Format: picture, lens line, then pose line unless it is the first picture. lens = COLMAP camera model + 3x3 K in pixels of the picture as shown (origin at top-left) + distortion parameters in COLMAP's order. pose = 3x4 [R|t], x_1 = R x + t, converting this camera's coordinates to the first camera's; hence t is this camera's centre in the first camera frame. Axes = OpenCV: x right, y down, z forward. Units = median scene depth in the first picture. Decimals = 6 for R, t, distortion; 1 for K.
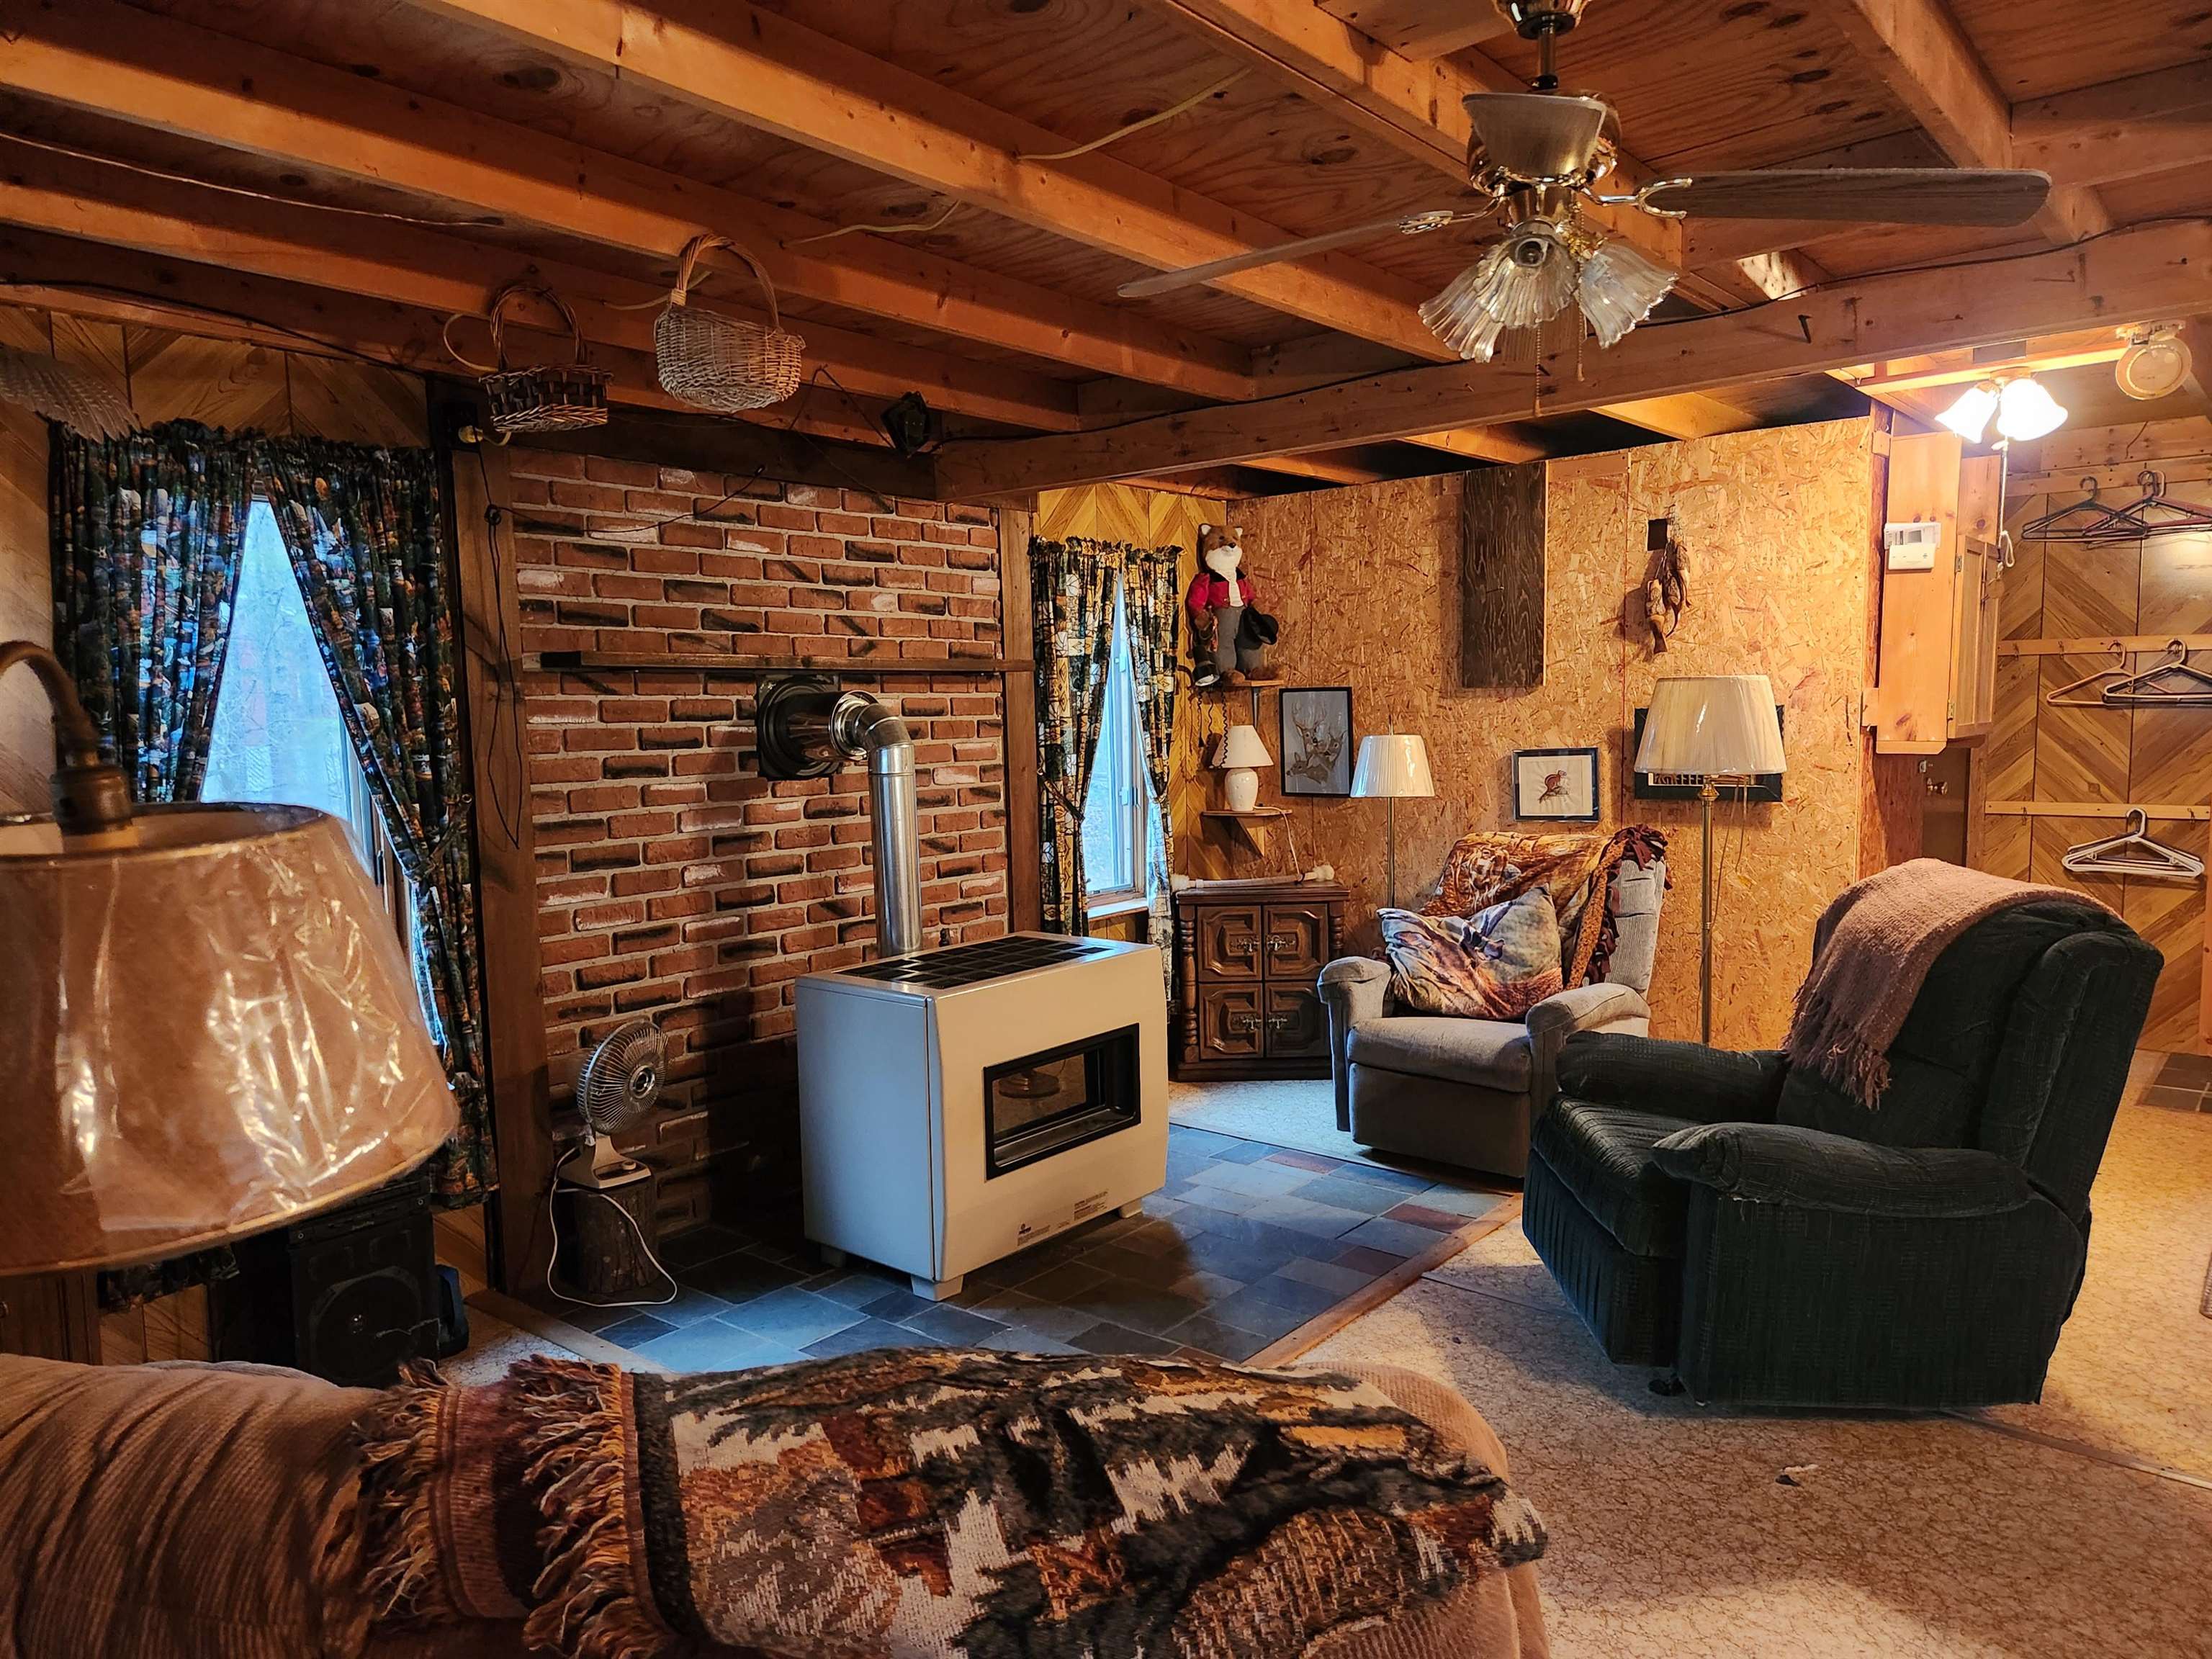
lens RADIAL K [[1466.8, 0, 1105.5], [0, 1466.8, 836.2], [0, 0, 1]] dist [0.045393, -0.000669]
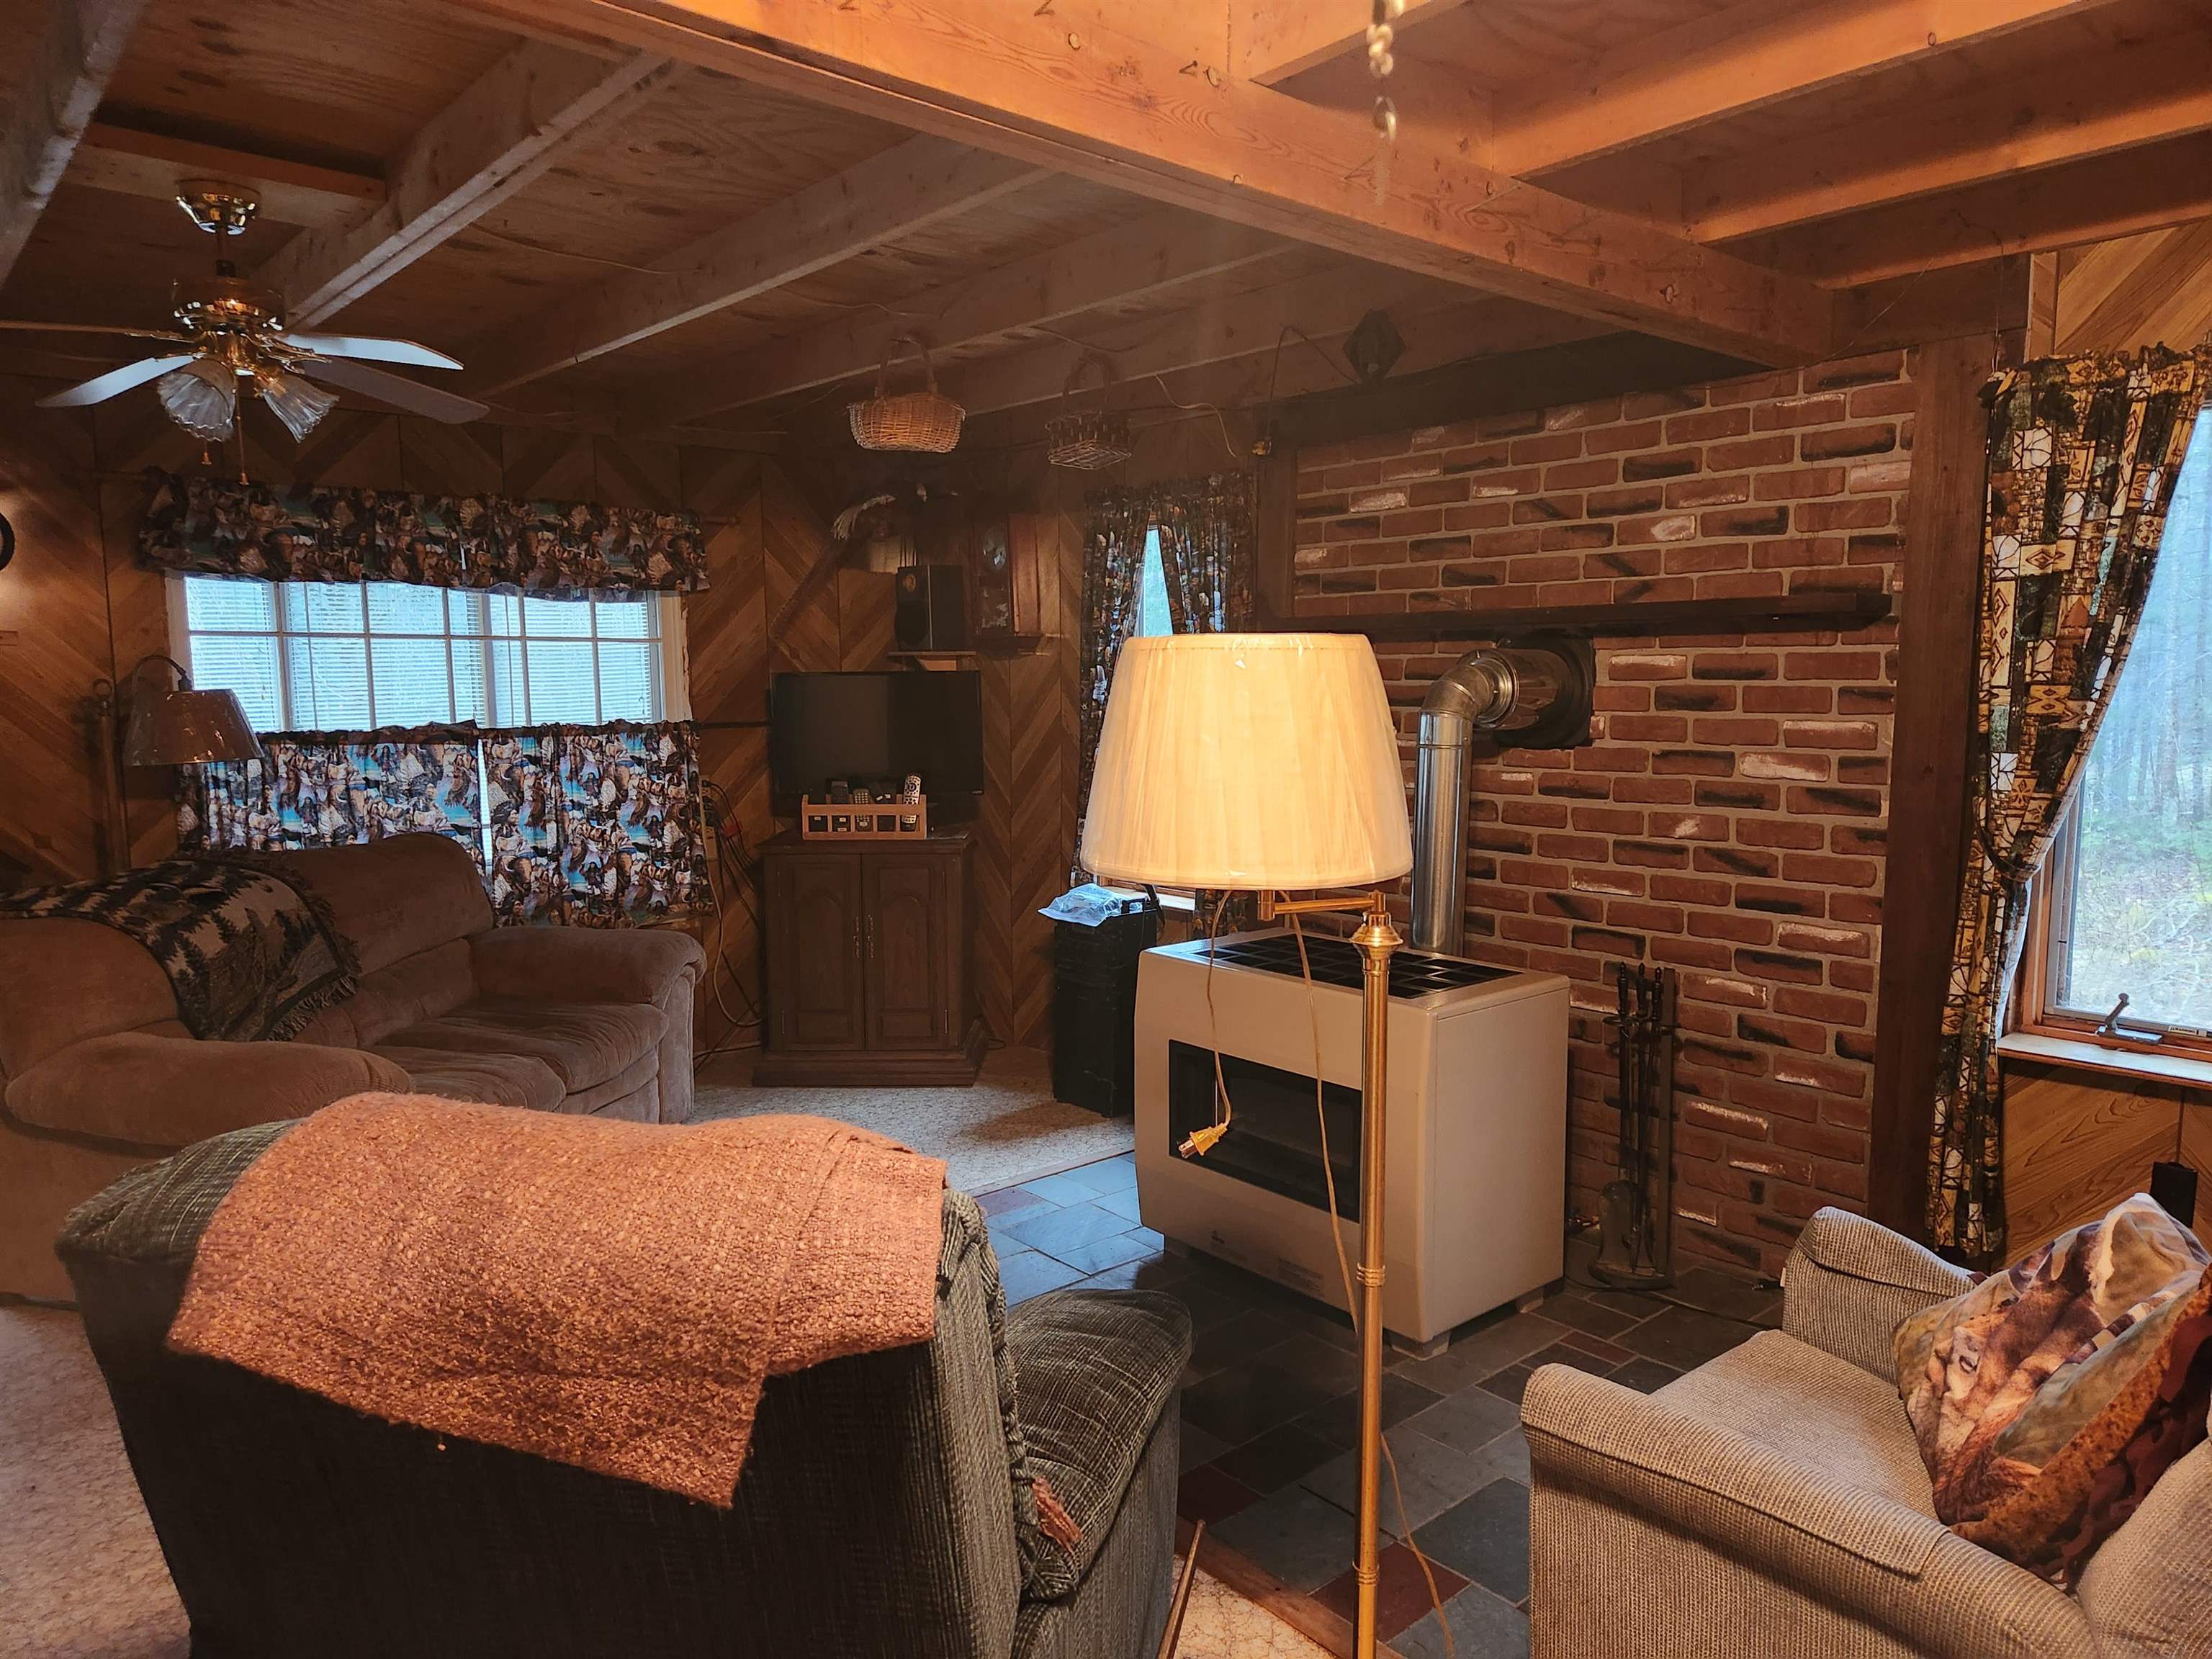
lens RADIAL K [[1466.8, 0, 1104.3], [0, 1466.8, 834.1], [0, 0, 1]] dist [0.045393, -0.000669]
pose [[-0.160749, 0.124407, -0.979123, 0.674320], [-0.083362, 0.986768, 0.139065, -0.085584], [0.983469, 0.103977, -0.148252, 0.847705]]
